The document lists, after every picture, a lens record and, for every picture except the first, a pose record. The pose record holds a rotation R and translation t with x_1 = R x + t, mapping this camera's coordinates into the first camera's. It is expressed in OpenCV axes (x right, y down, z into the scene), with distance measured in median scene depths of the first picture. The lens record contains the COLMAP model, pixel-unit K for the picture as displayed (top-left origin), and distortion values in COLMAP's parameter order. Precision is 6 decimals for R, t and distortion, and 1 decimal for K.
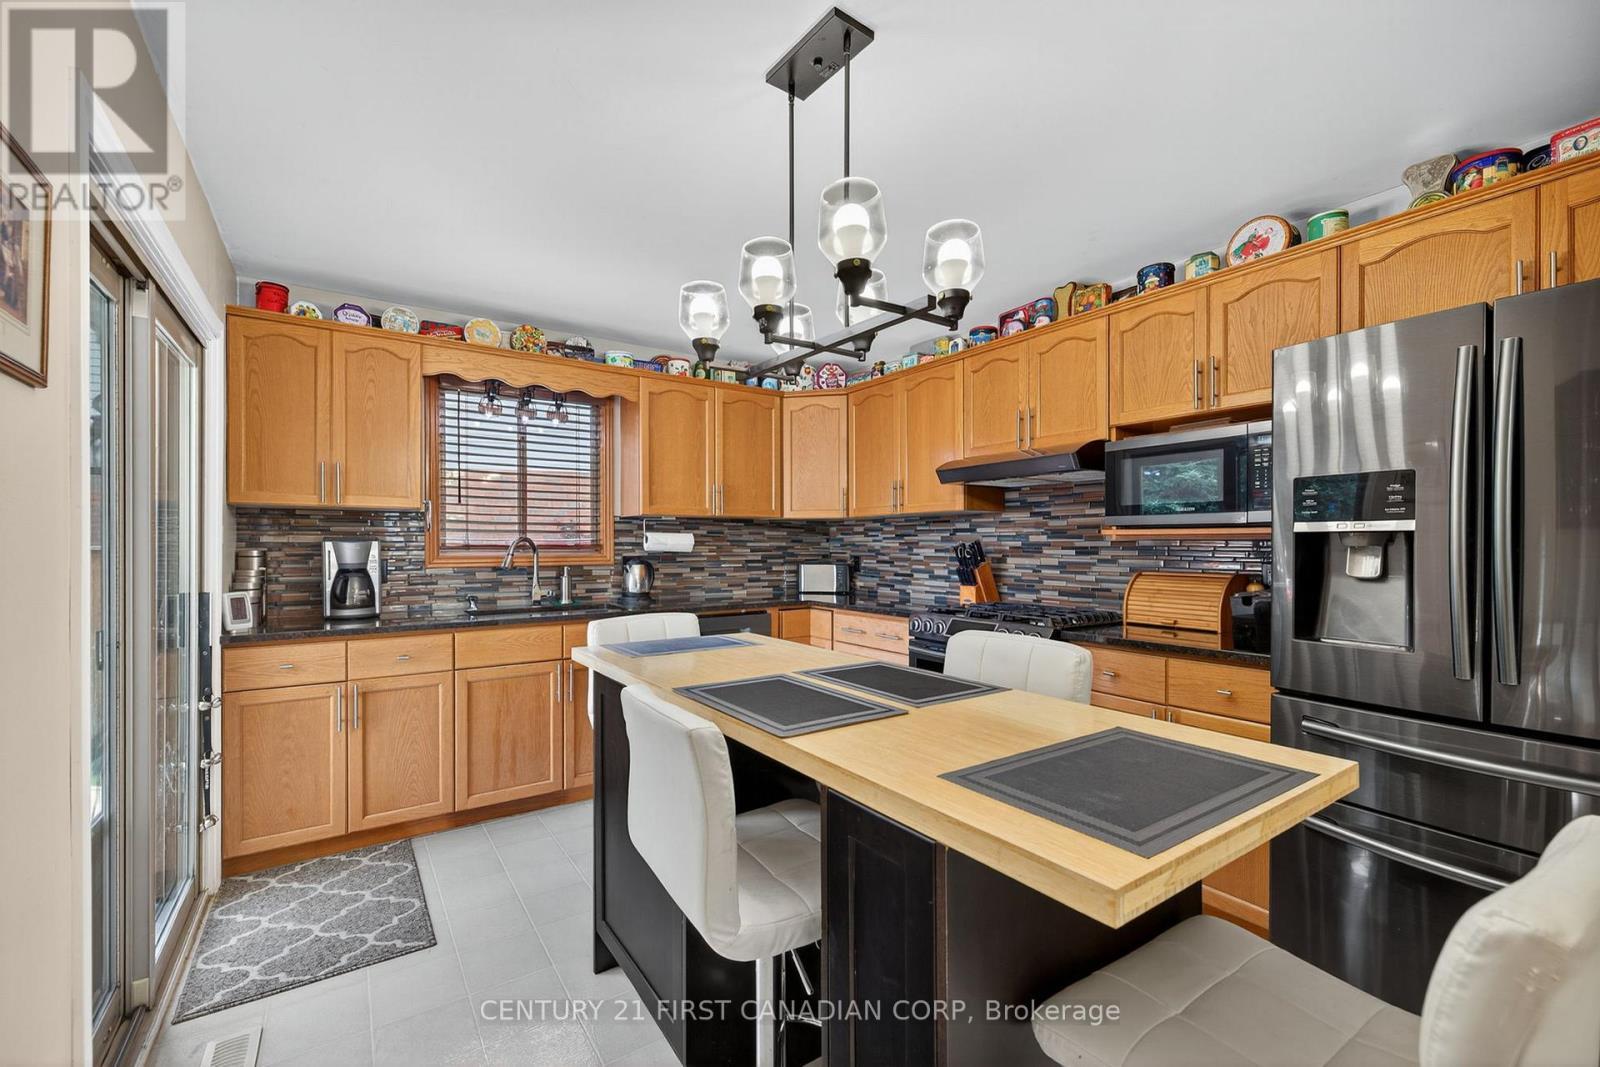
lens RADIAL K [[670.3, 0, 796.8], [0, 670.3, 544.6], [0, 0, 1]] dist [0.000188, -0.000206]
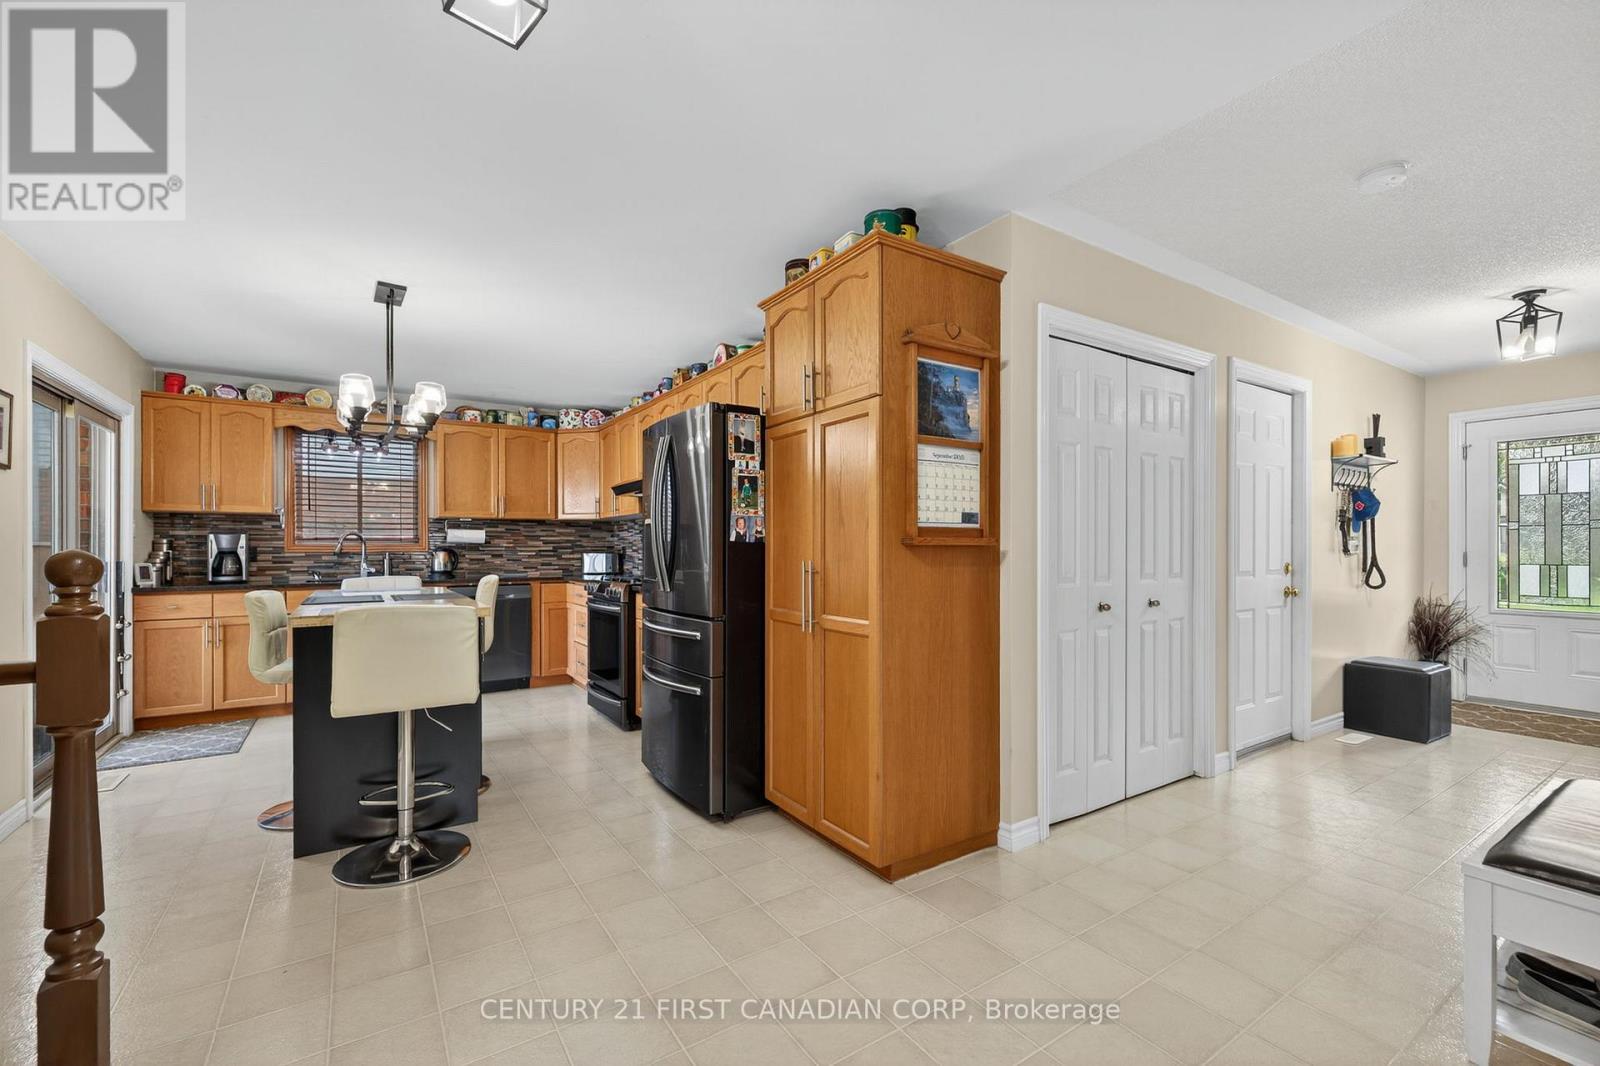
lens RADIAL K [[676.2, 0, 802.0], [0, 676.2, 547.3], [0, 0, 1]] dist [-0.000719, 0.000114]
pose [[0.999823, -0.002530, -0.018648, 0.713999], [0.002450, 0.999988, -0.004293, 0.036020], [0.018659, 0.004246, 0.999817, -0.561670]]
